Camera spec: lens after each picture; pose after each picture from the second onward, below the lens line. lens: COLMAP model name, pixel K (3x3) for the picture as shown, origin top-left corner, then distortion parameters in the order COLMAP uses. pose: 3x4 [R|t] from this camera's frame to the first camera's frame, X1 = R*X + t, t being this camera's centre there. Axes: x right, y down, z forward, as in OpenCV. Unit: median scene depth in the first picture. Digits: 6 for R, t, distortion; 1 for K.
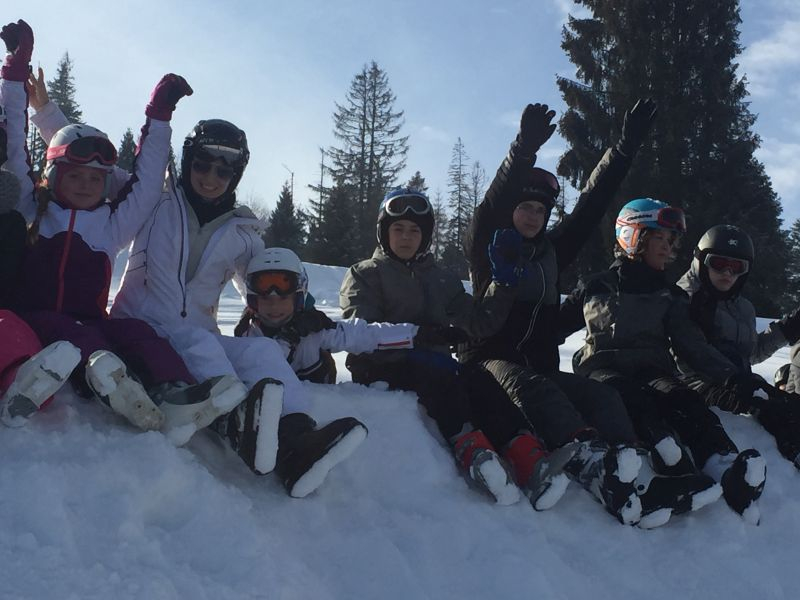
lens RADIAL K [[1705.9, 0, 403.8], [0, 1705.9, 298.9], [0, 0, 1]] dist [0.005981, 0.205681]
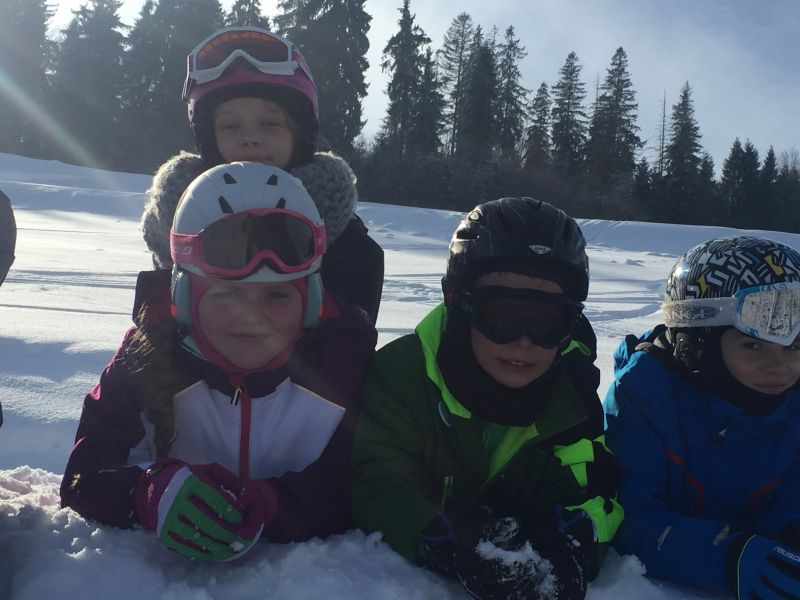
lens RADIAL K [[1310.3, 0, 408.3], [0, 1310.3, 253.8], [0, 0, 1]] dist [0.050151, 0.112601]
pose [[0.913916, -0.024891, -0.405139, 0.015165], [0.018247, 0.999628, -0.020254, -0.000228], [0.405493, 0.011118, 0.914031, 0.057281]]
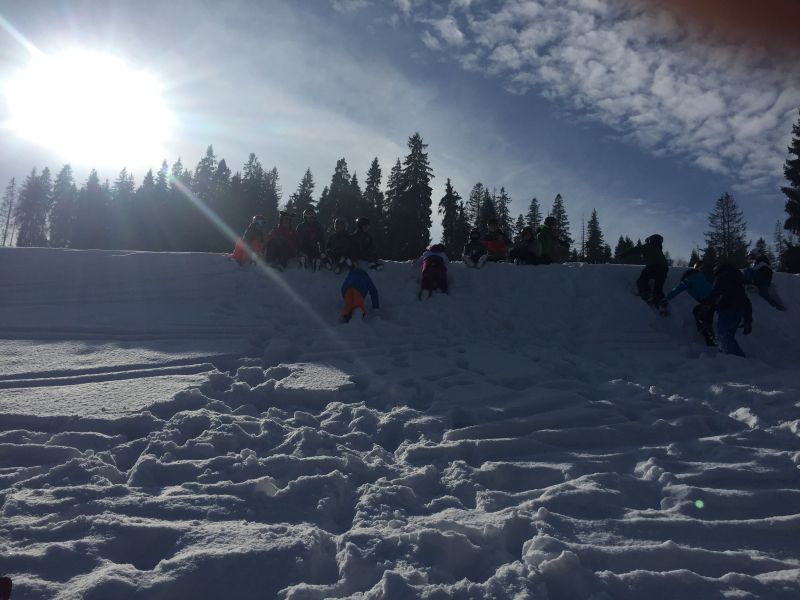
lens RADIAL K [[683.6, 0, 400.2], [0, 683.6, 292.7], [0, 0, 1]] dist [0.088938, -0.129874]
pose [[0.871003, -0.086800, -0.483550, 0.080033], [0.072194, 0.996197, -0.048782, 0.018994], [0.485945, 0.007580, 0.873957, -0.056466]]
